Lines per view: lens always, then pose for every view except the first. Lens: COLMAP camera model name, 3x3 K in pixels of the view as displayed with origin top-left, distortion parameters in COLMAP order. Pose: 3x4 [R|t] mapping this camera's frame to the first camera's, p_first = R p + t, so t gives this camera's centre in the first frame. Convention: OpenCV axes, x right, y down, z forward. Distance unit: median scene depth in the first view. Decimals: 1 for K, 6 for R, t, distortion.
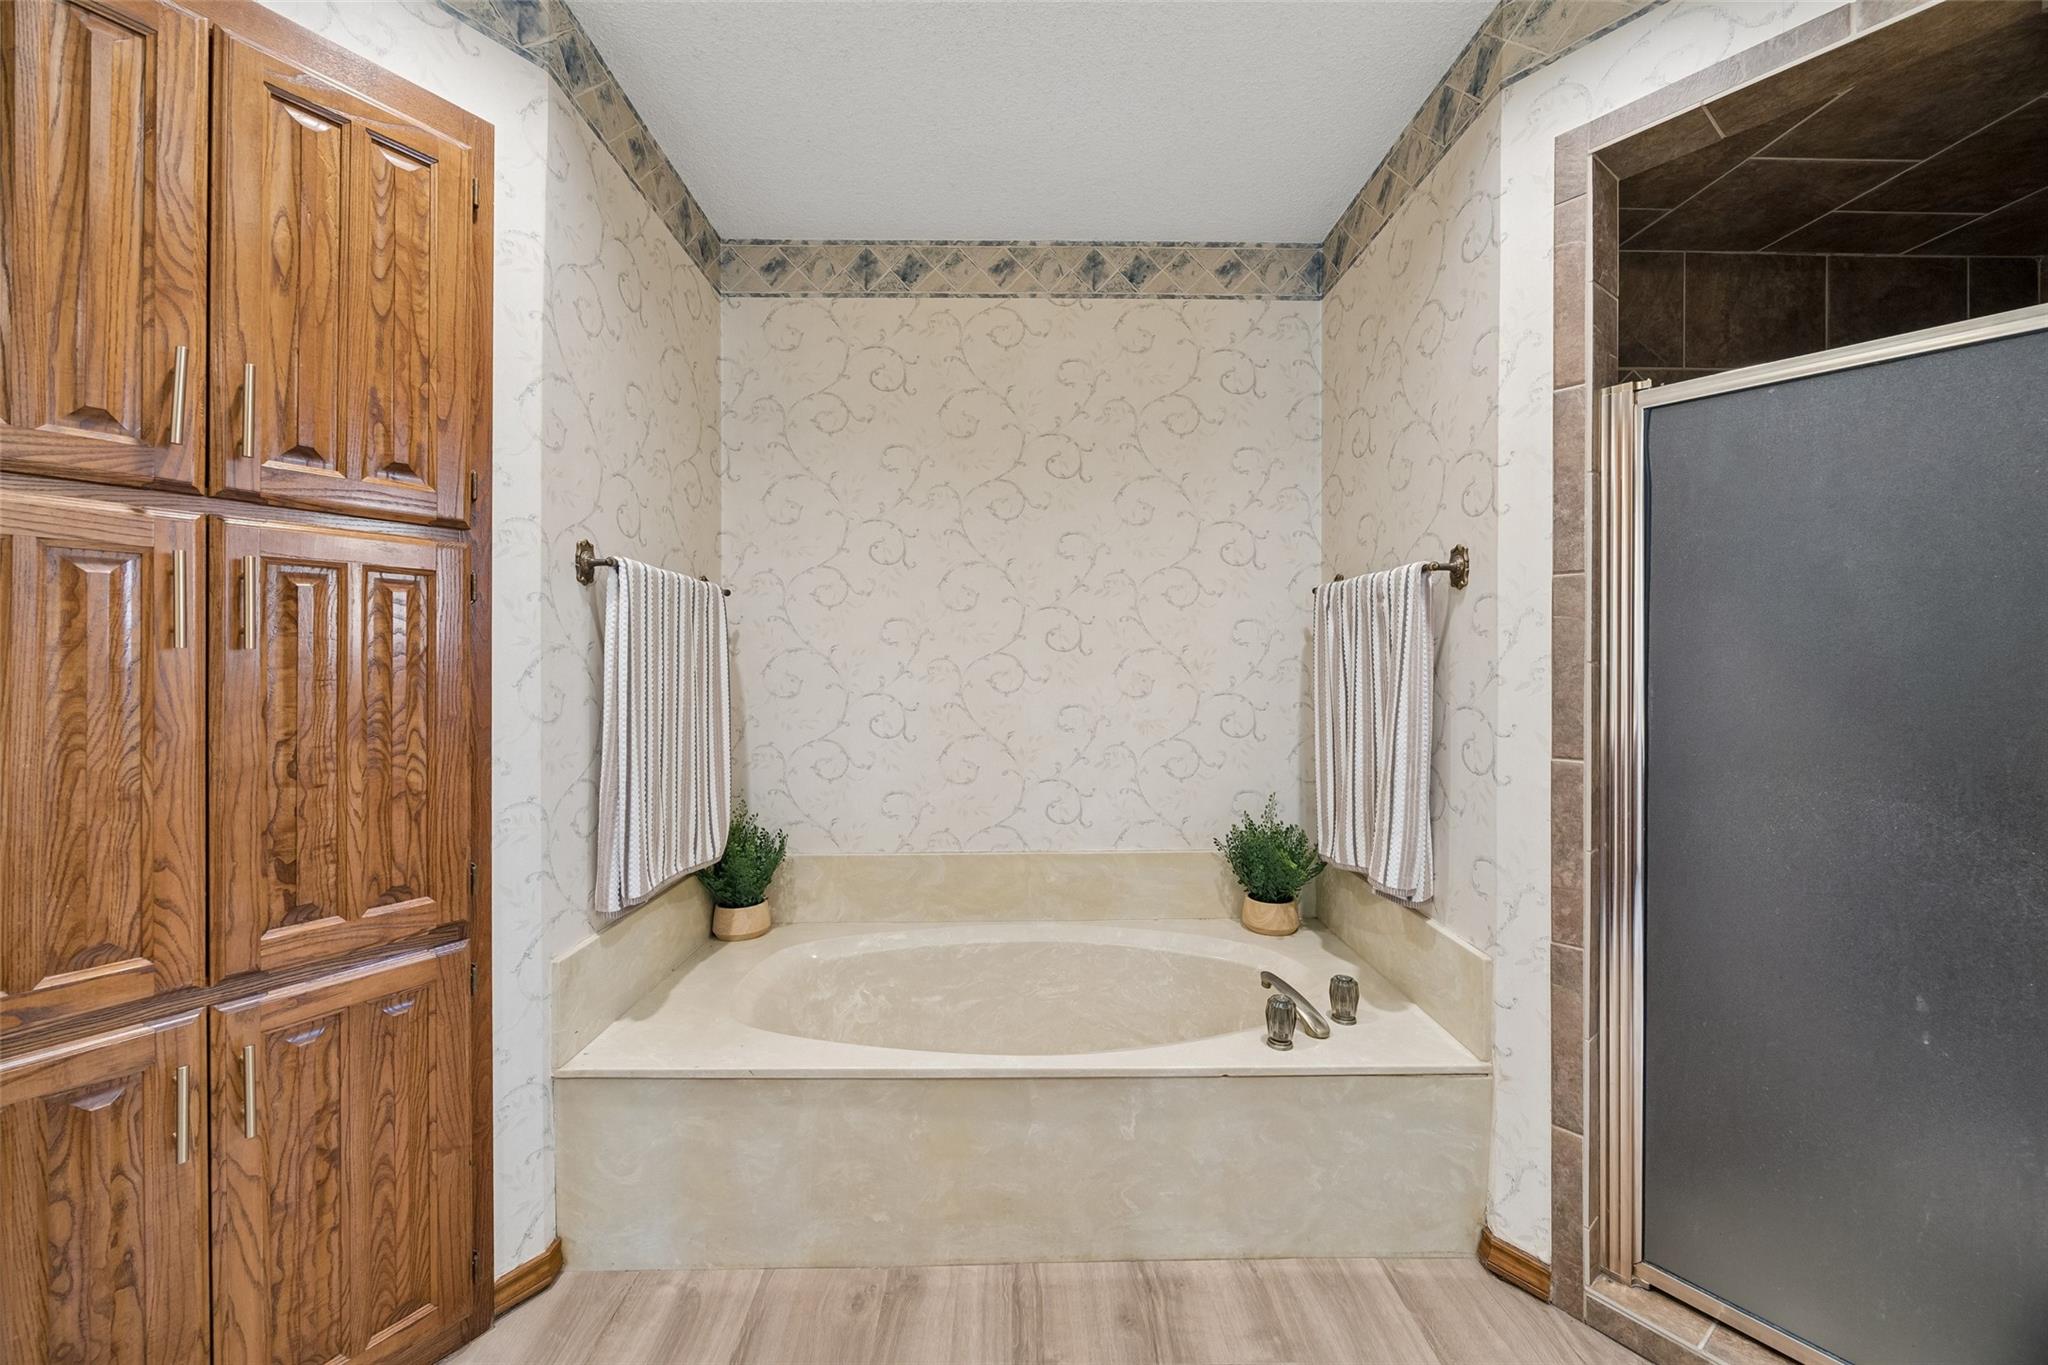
lens RADIAL K [[808.6, 0, 1031.6], [0, 808.6, 670.4], [0, 0, 1]] dist [0.002389, 0.000024]
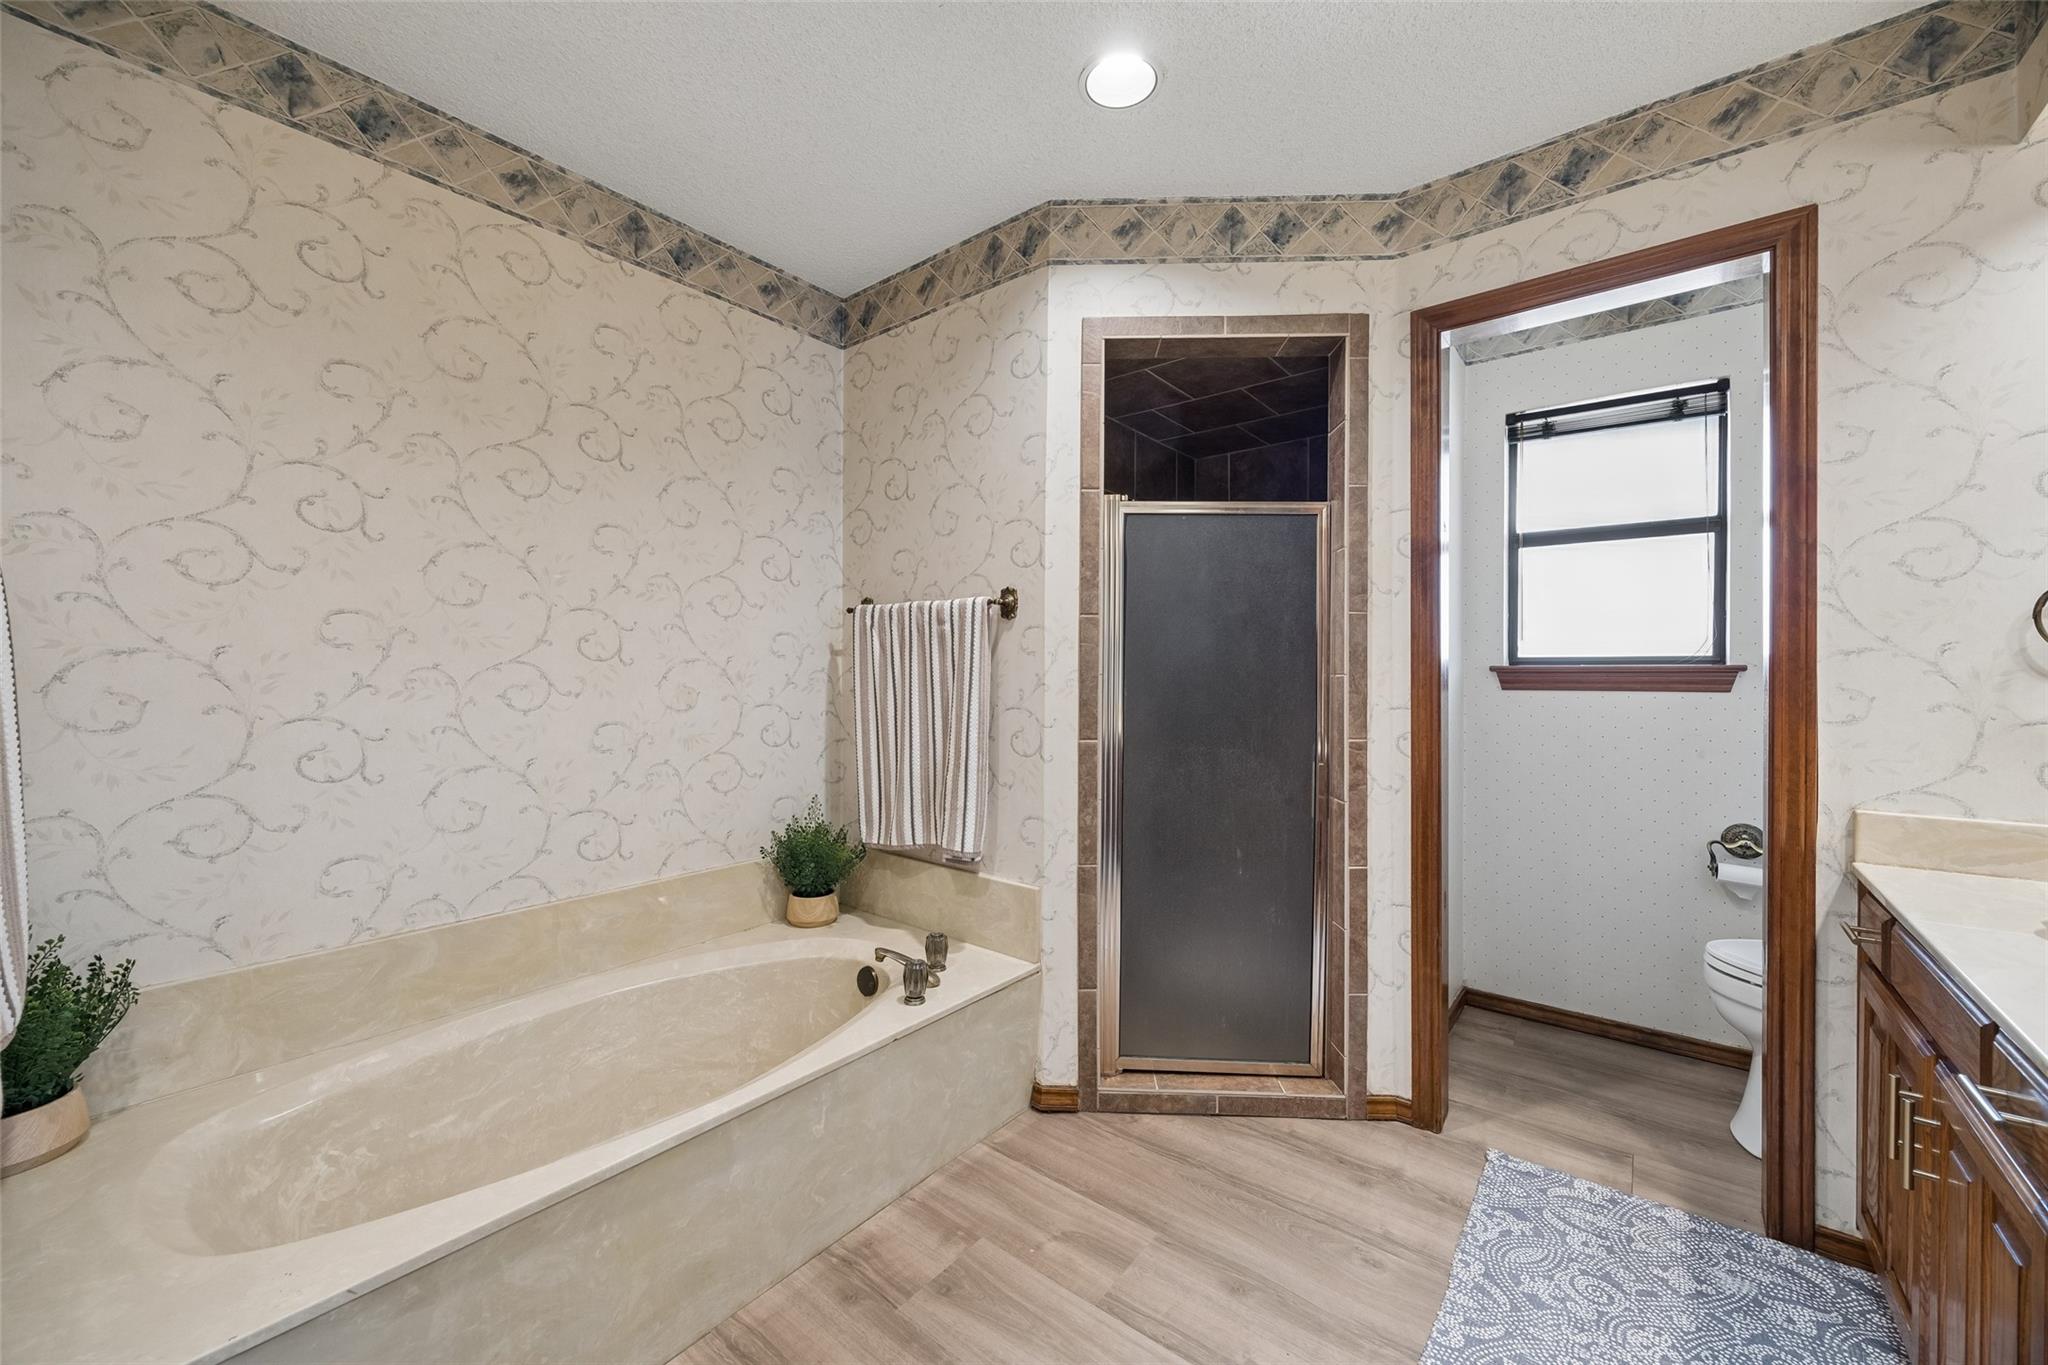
lens RADIAL K [[805.6, 0, 1029.2], [0, 805.6, 686.8], [0, 0, 1]] dist [0.003777, -0.000011]
pose [[0.620763, -0.010530, 0.783927, -0.396997], [0.005308, 0.999943, 0.009228, -0.001492], [-0.783980, -0.001568, 0.620784, 0.118325]]
